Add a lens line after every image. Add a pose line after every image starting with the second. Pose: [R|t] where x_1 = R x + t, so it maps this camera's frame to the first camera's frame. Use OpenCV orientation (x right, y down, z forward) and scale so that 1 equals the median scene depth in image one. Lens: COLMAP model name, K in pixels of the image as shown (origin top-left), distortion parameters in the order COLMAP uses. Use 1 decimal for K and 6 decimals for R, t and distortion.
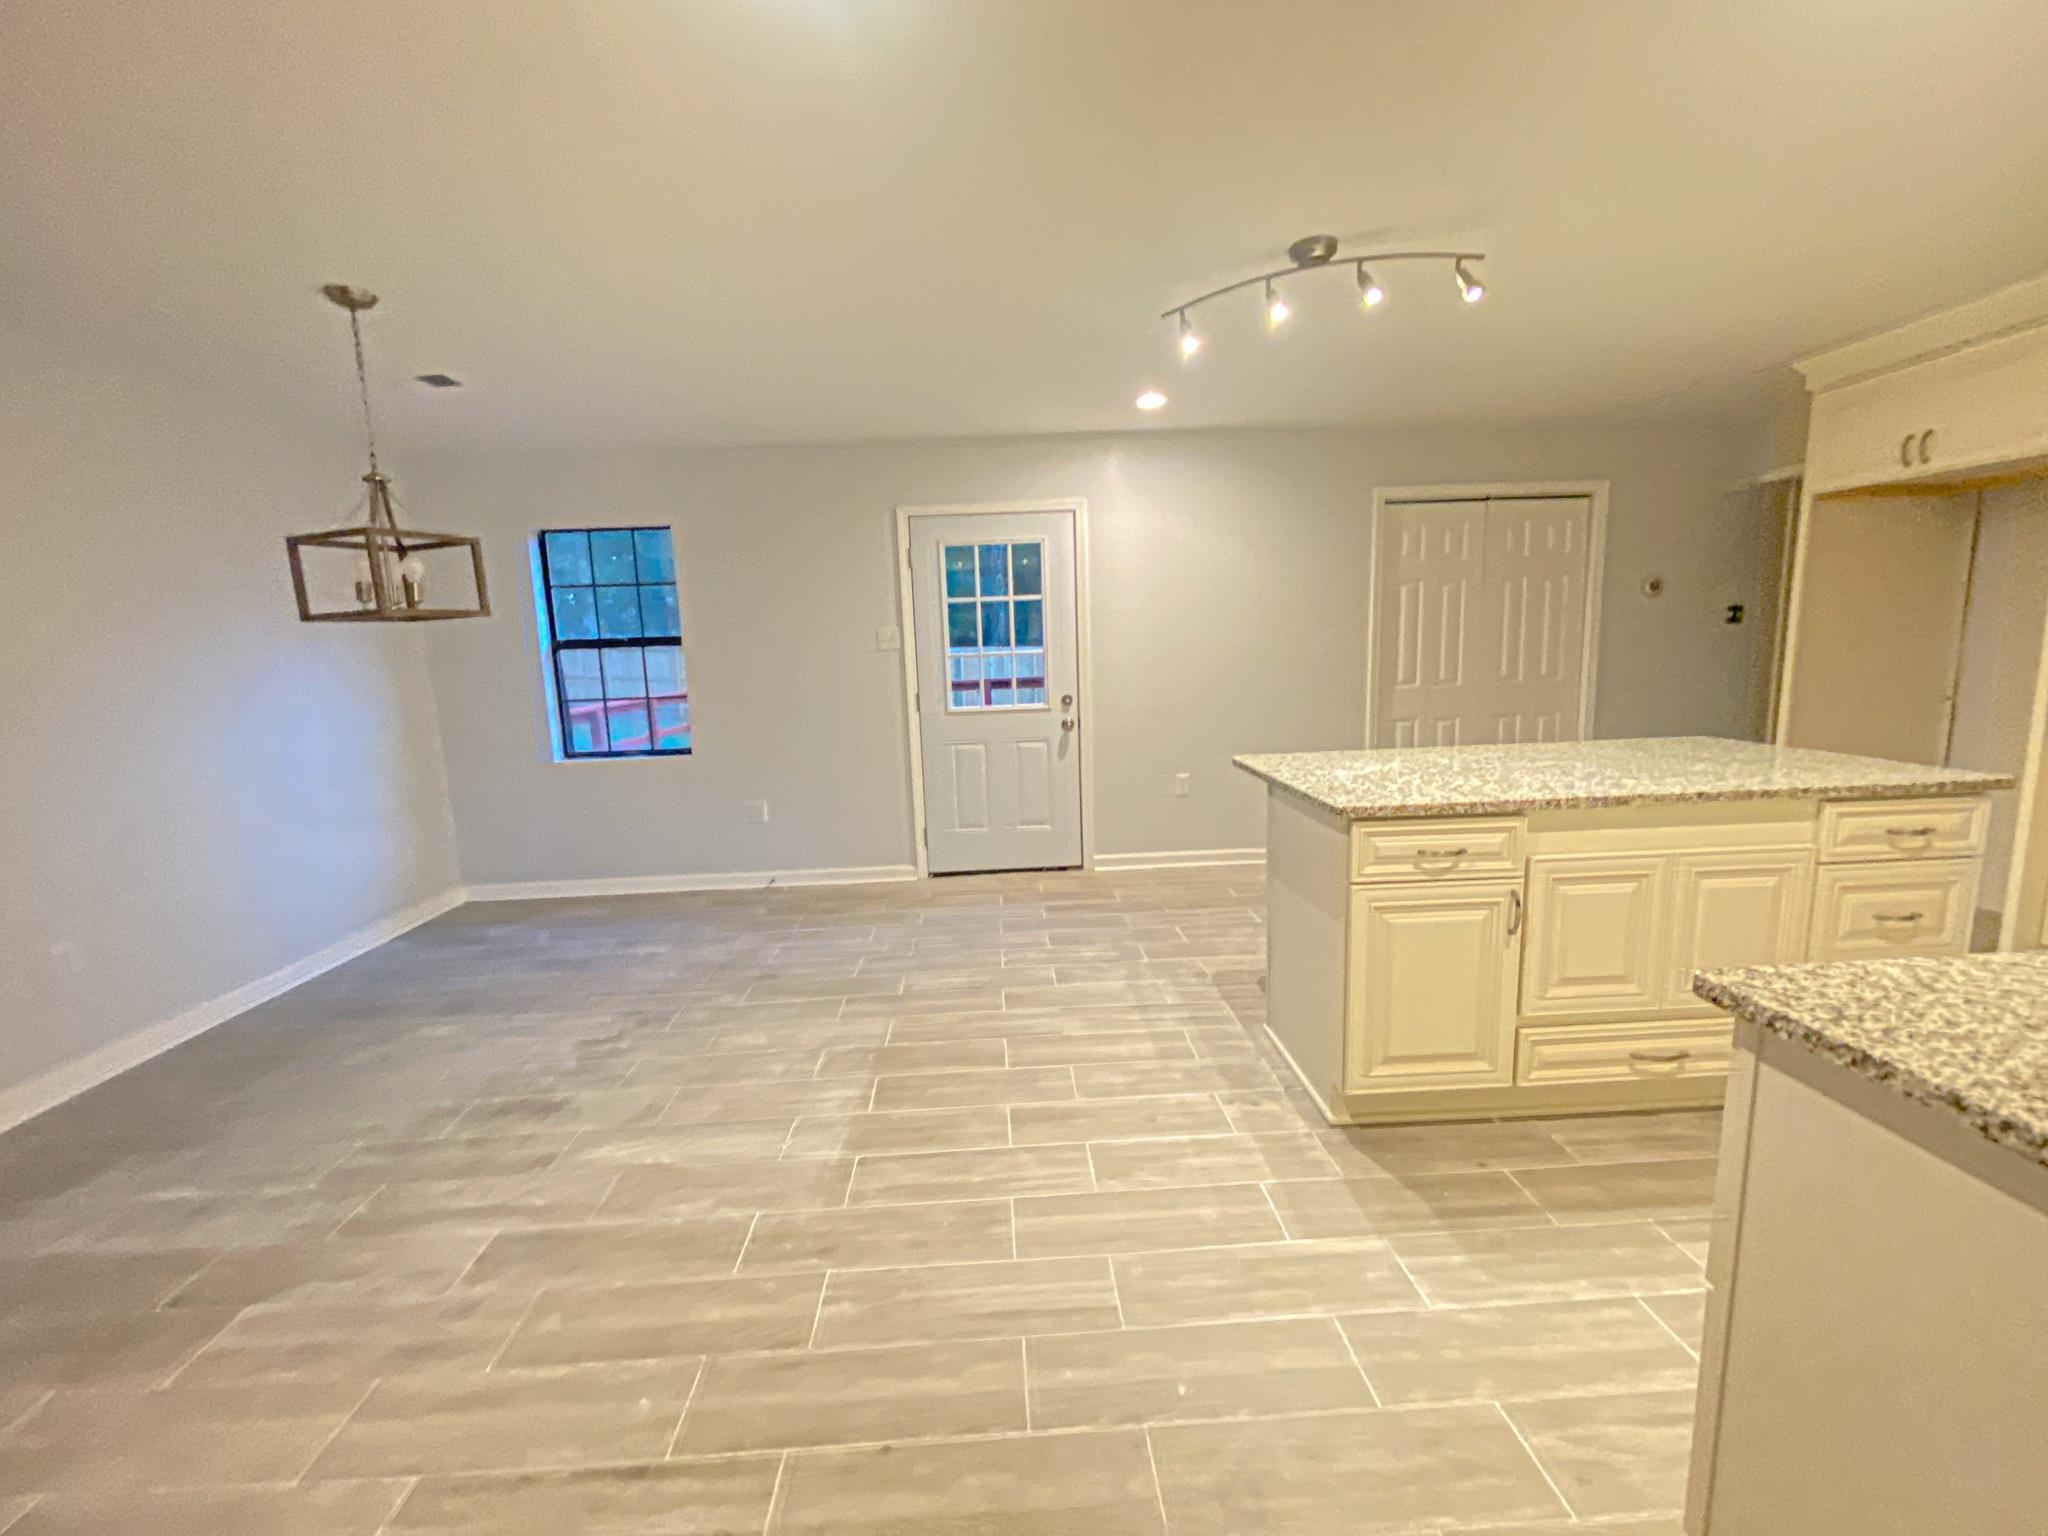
lens RADIAL K [[831.5, 0, 1009.8], [0, 831.5, 771.1], [0, 0, 1]] dist [-0.000333, -0.000238]
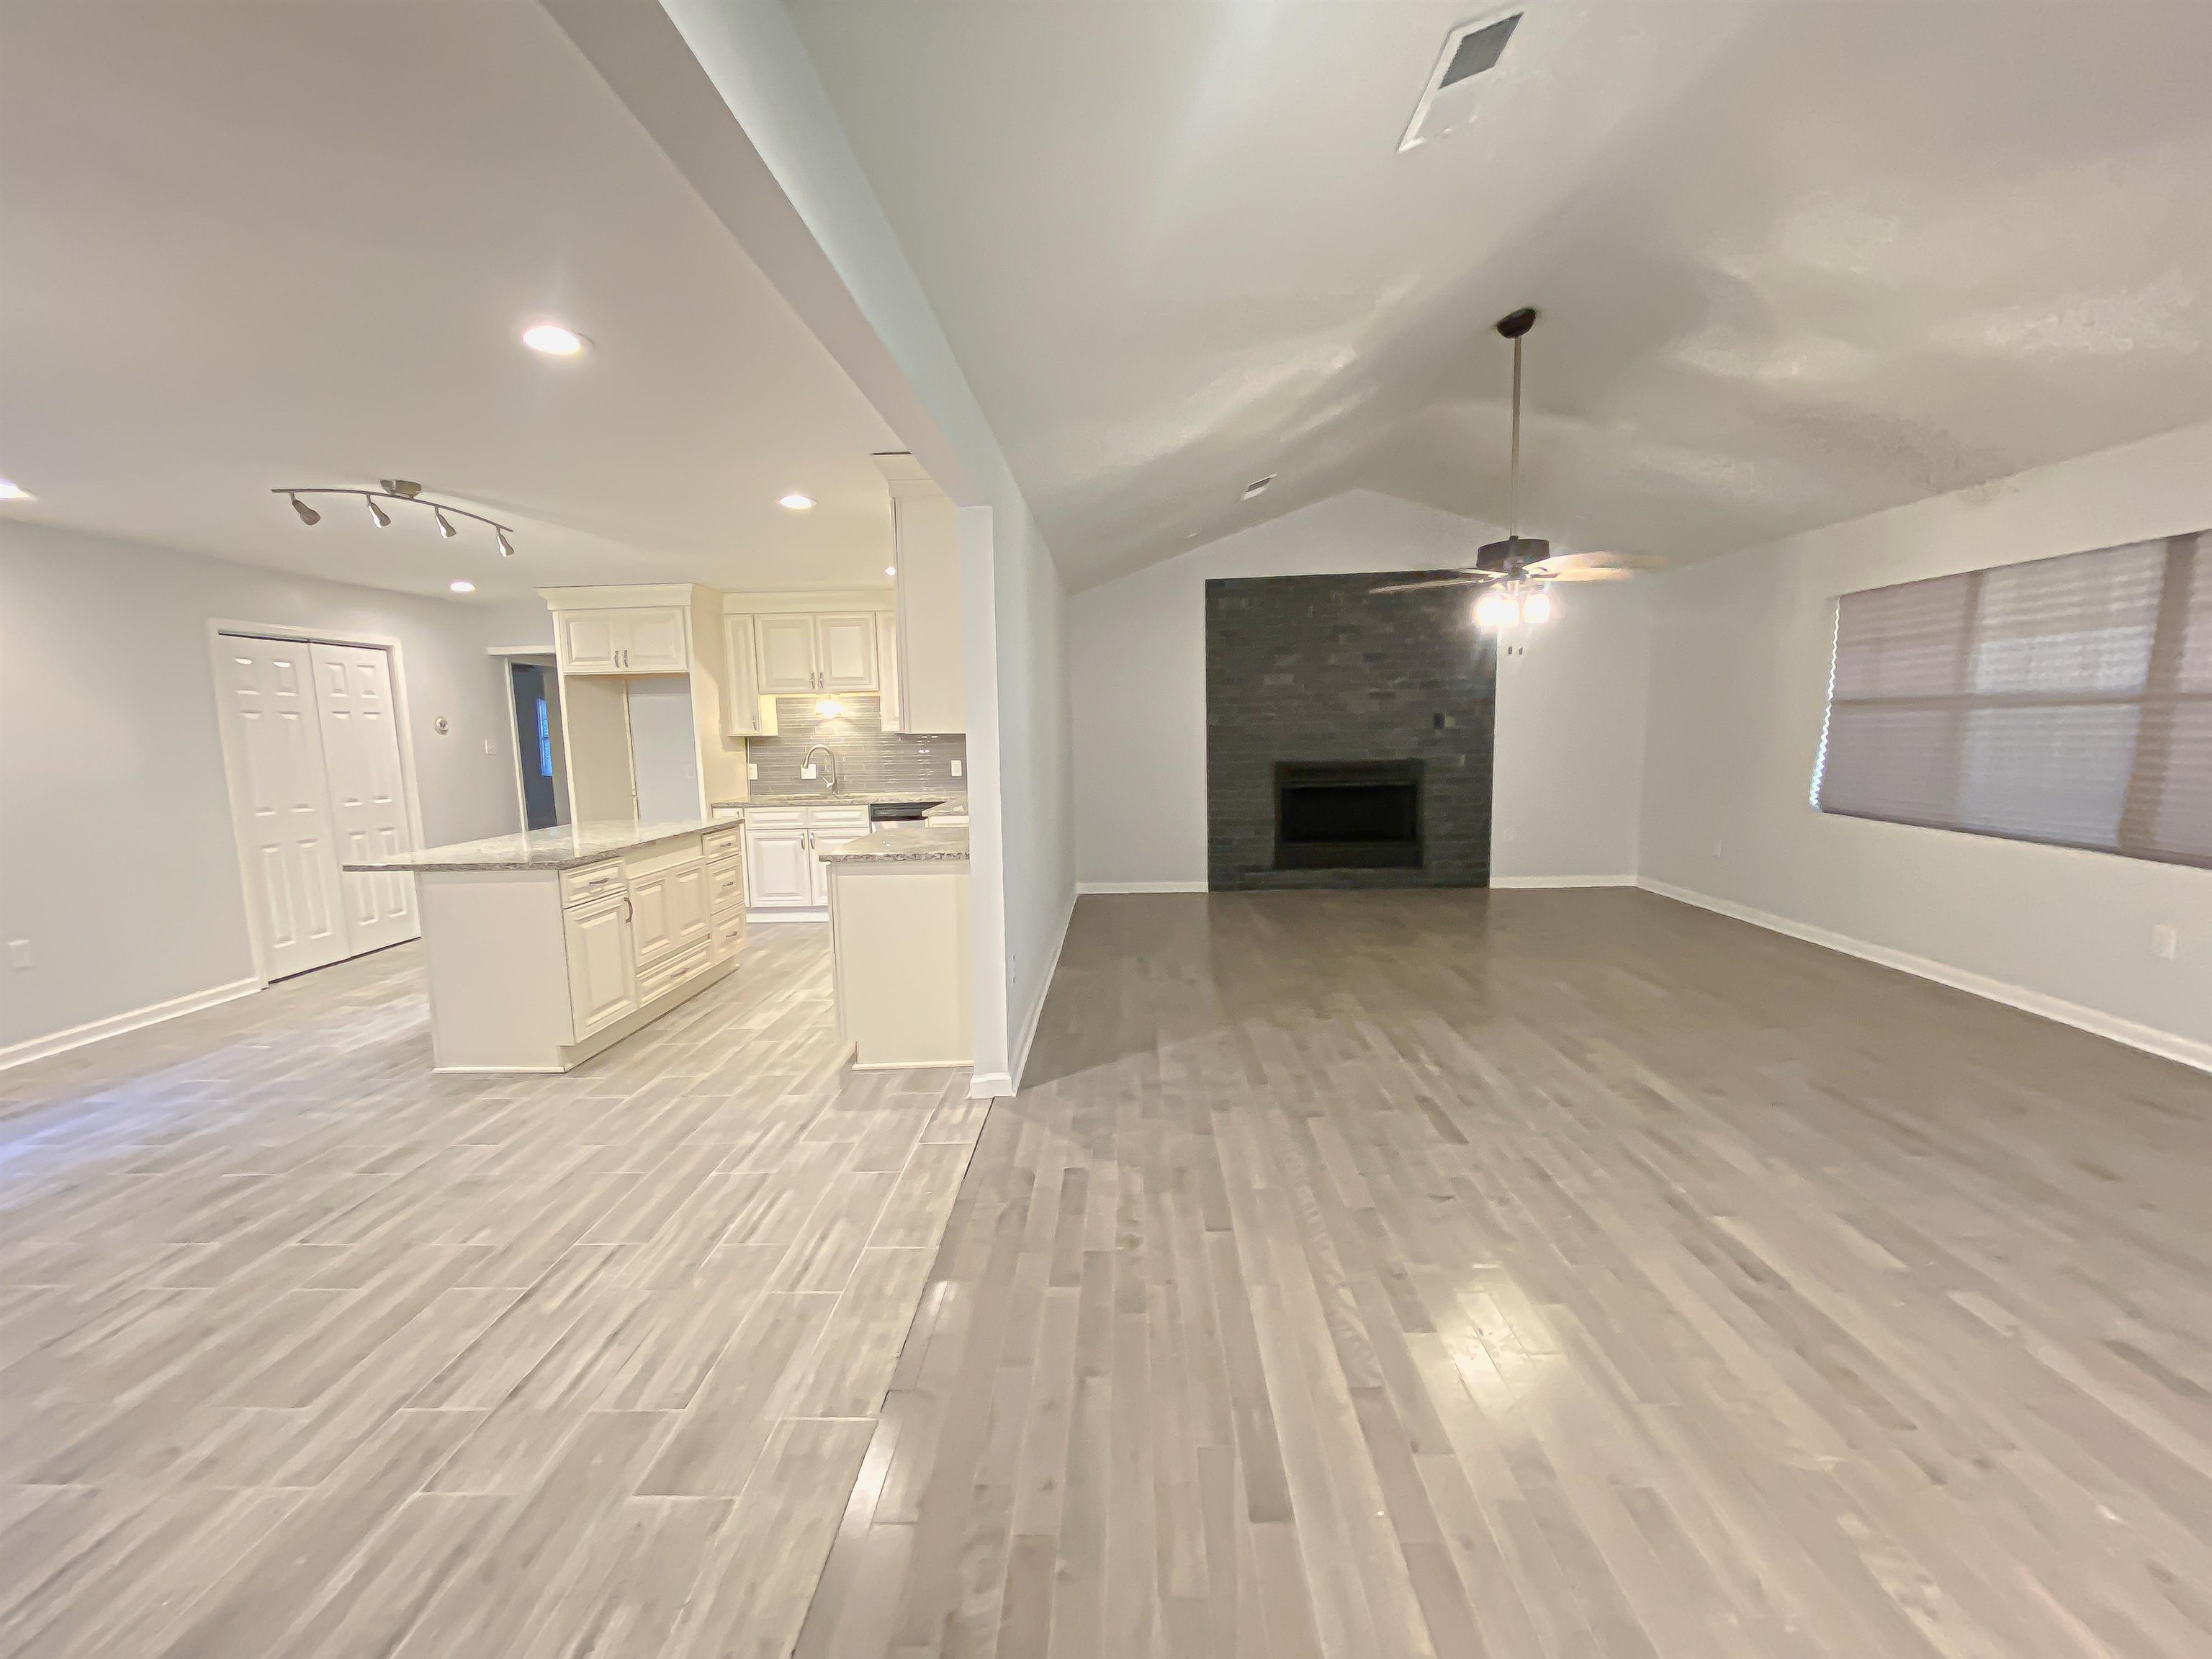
lens RADIAL K [[891.6, 0, 1107.7], [0, 891.6, 834.7], [0, 0, 1]] dist [0.013489, -0.012889]
pose [[0.065975, -0.086151, 0.994095, -1.112473], [0.172860, 0.982189, 0.073647, 0.041938], [-0.982734, 0.166980, 0.079692, -0.188600]]
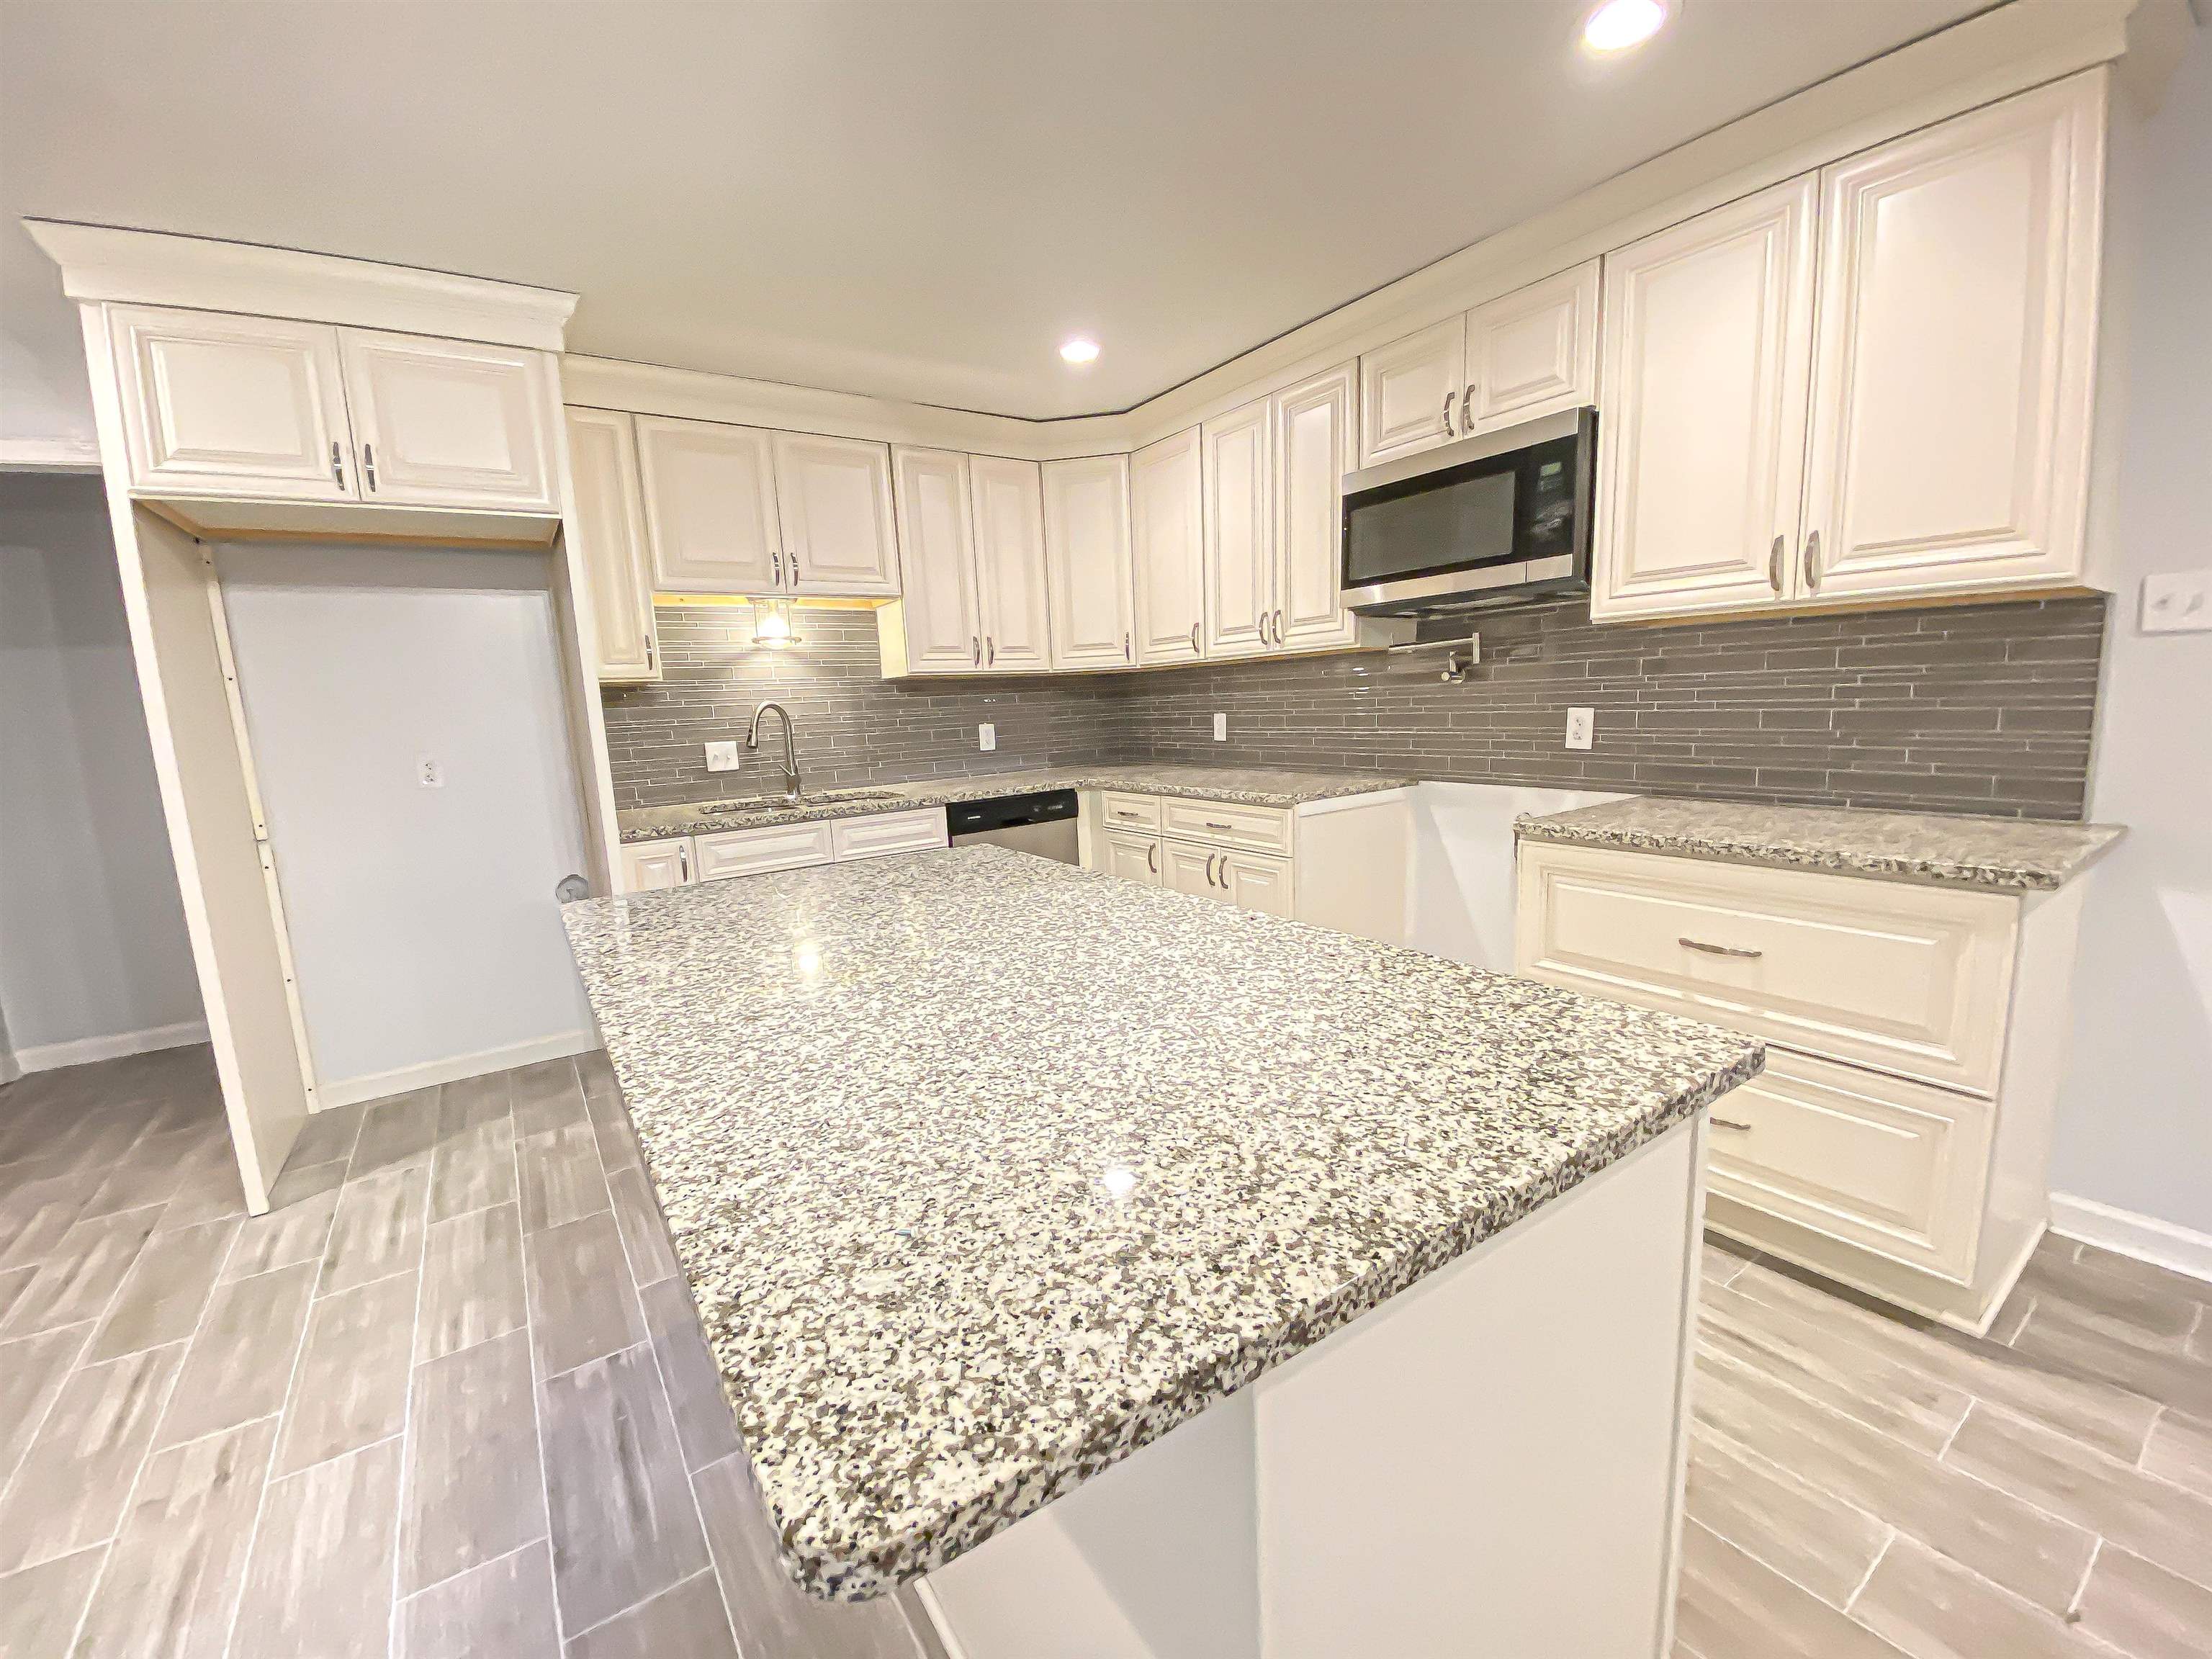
lens RADIAL K [[891.6, 0, 1107.7], [0, 891.6, 834.7], [0, 0, 1]] dist [0.013489, -0.012889]
pose [[-0.530467, -0.070285, 0.844787, 0.182797], [0.193925, 0.960069, 0.201647, -0.170907], [-0.825226, 0.270792, -0.495654, 1.254245]]
